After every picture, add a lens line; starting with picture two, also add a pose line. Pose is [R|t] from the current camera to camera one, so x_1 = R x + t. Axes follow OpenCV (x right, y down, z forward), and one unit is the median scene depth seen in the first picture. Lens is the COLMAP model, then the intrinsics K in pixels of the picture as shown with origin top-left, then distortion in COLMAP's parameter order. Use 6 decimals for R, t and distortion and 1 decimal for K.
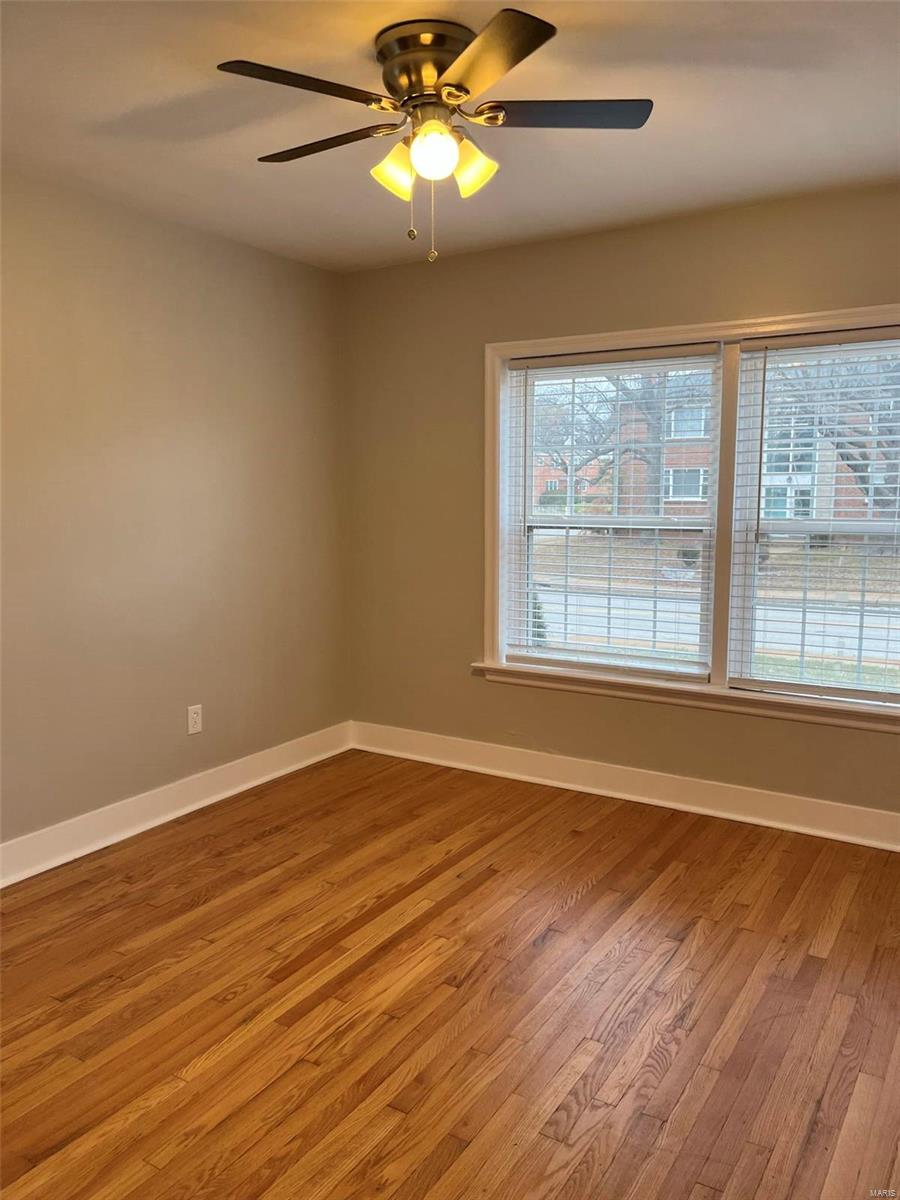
lens RADIAL K [[894.8, 0, 450.0], [0, 894.8, 600.0], [0, 0, 1]] dist [0.077224, -0.108793]
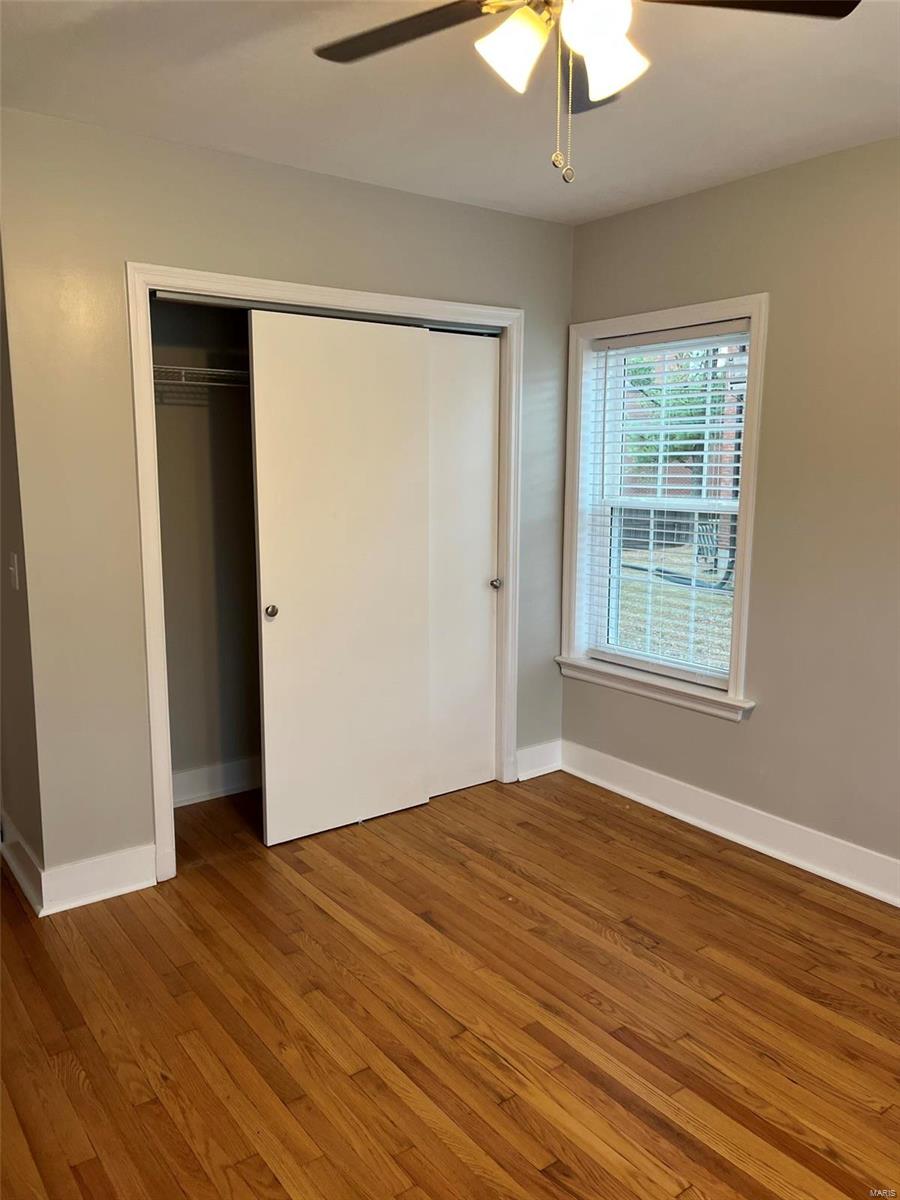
lens RADIAL K [[894.8, 0, 450.0], [0, 894.8, 600.0], [0, 0, 1]] dist [0.077224, -0.108793]
pose [[-0.361279, 0.146103, -0.920940, 0.672178], [-0.119102, 0.972328, 0.200979, -0.167760], [0.924820, 0.182295, -0.333881, 1.137216]]
